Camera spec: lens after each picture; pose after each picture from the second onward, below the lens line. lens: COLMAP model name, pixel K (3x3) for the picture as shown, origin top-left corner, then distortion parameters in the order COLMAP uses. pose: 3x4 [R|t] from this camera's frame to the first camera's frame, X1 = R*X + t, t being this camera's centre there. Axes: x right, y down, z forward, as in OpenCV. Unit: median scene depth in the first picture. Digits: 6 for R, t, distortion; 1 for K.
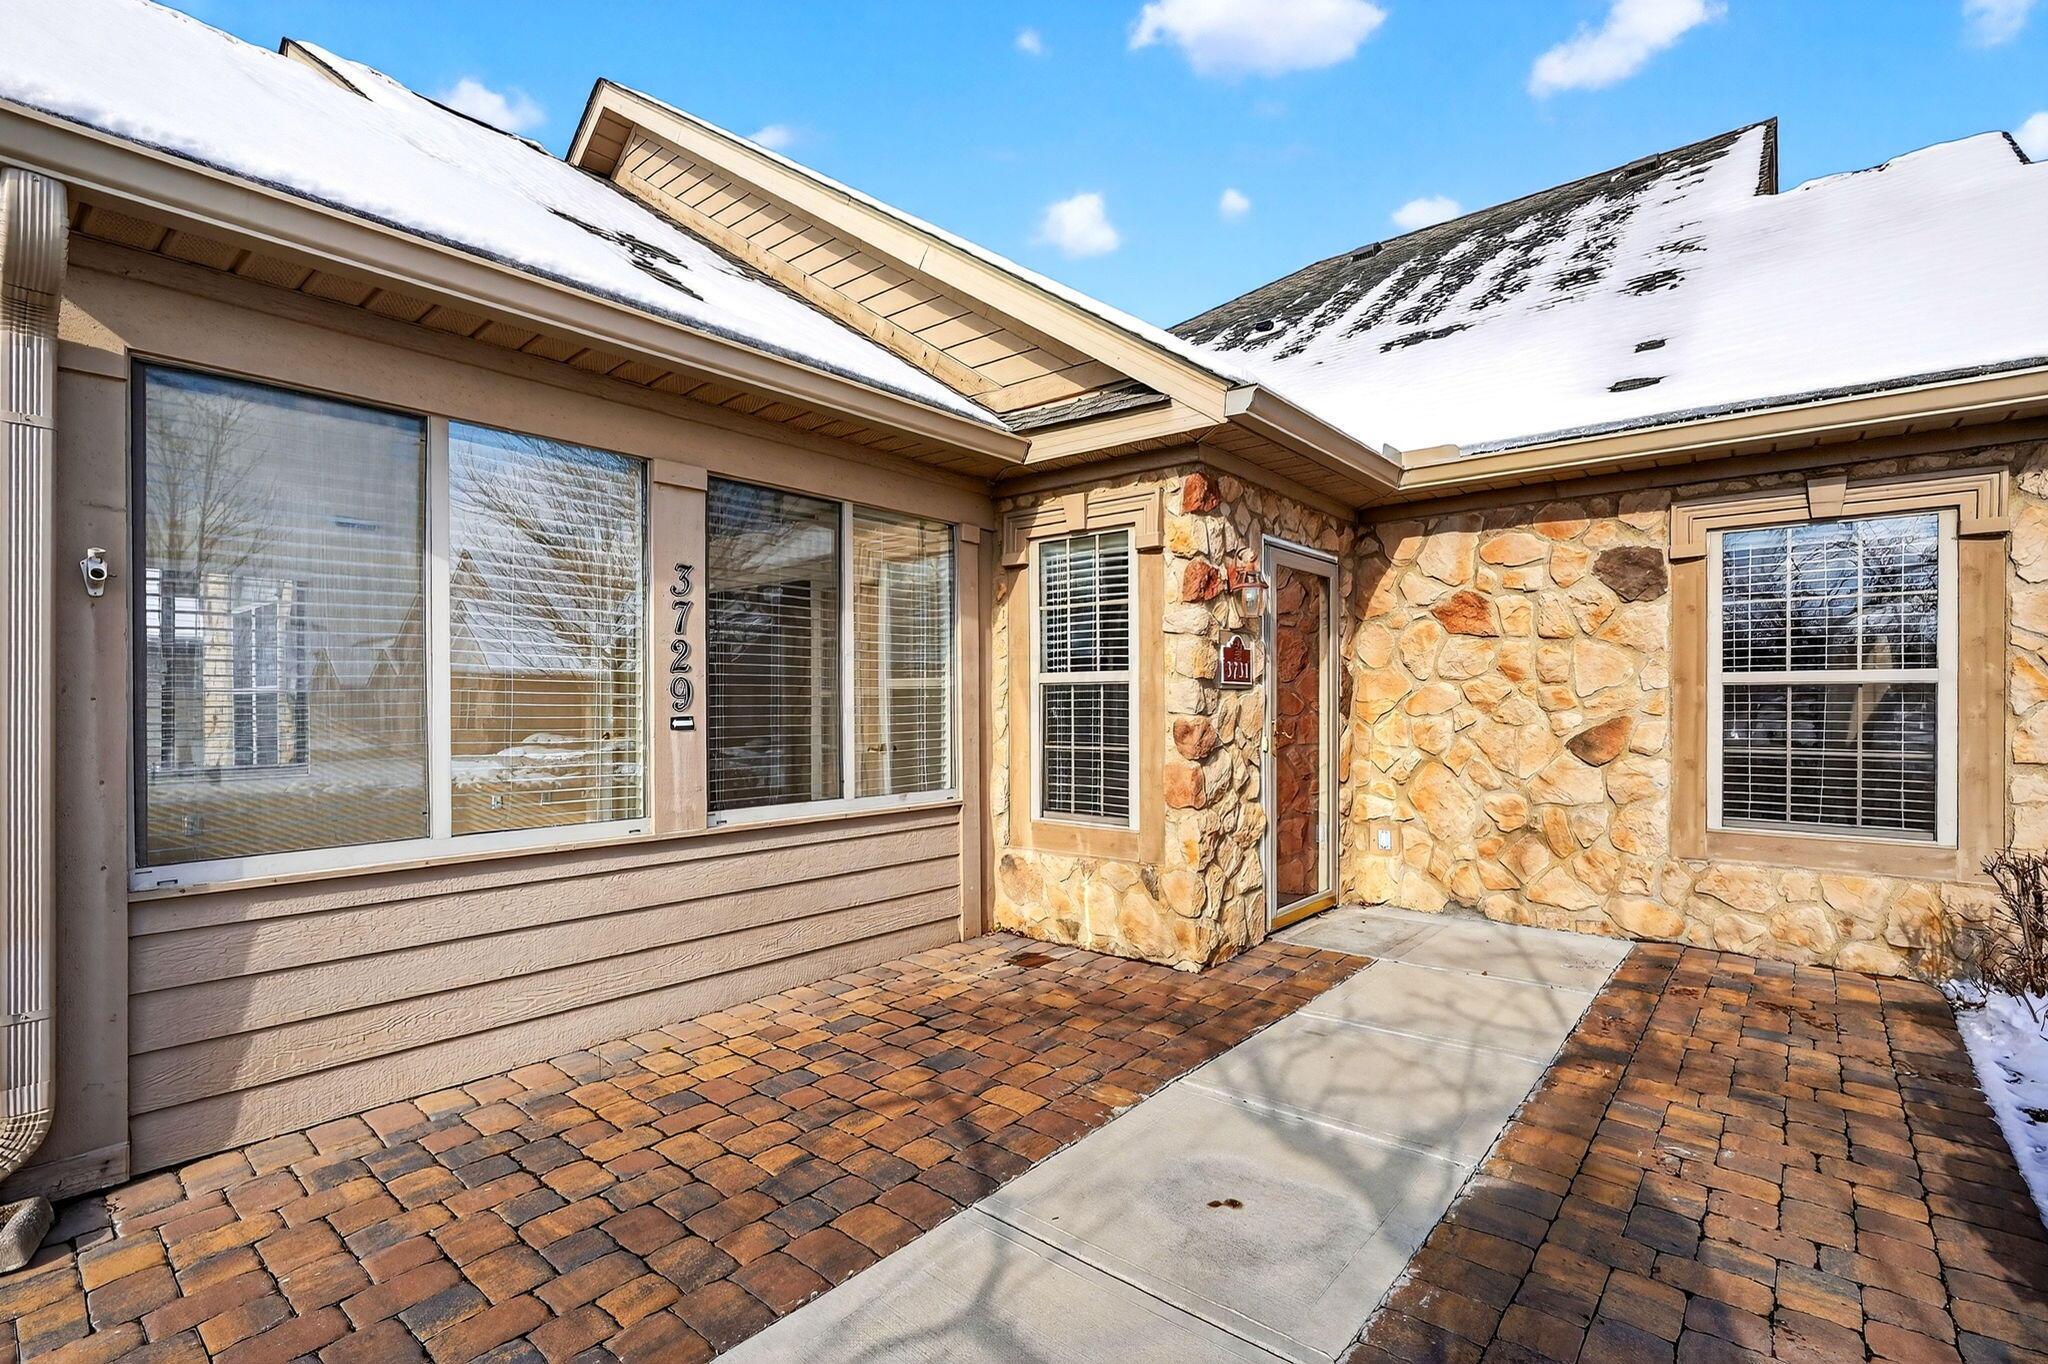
lens RADIAL K [[916.9, 0, 1024.6], [0, 916.9, 706.9], [0, 0, 1]] dist [-0.010306, 0.007450]
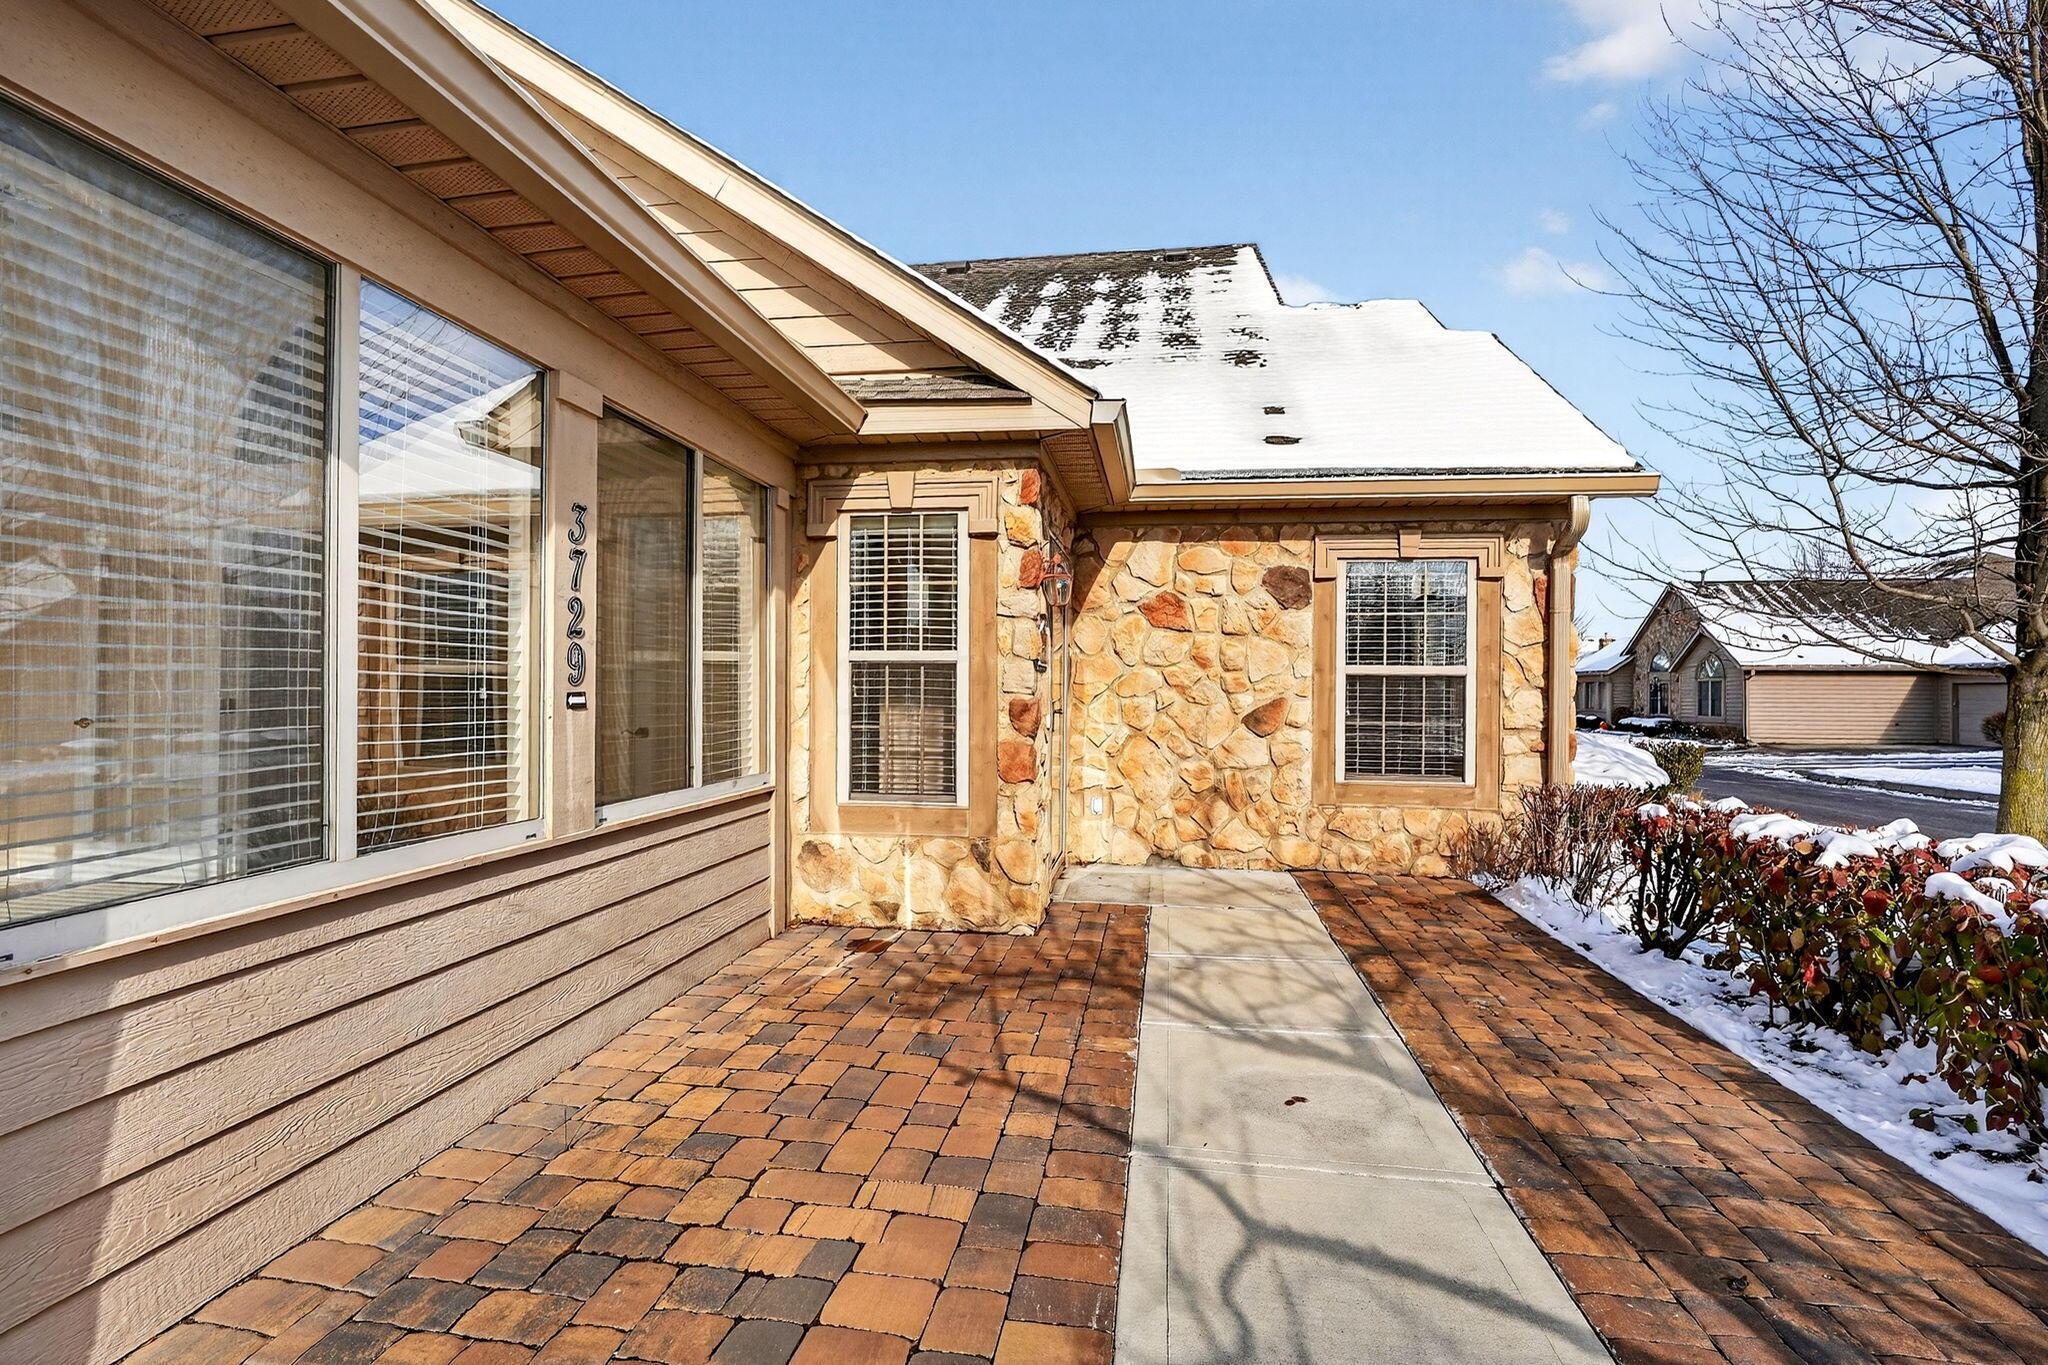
lens RADIAL K [[929.3, 0, 1024.0], [0, 929.3, 682.5], [0, 0, 1]] dist [-0.003019, 0.000840]
pose [[0.858282, 0.012249, 0.513033, -0.351800], [-0.008619, 0.999918, -0.009455, 0.005108], [-0.513107, 0.003693, 0.858317, 0.068387]]
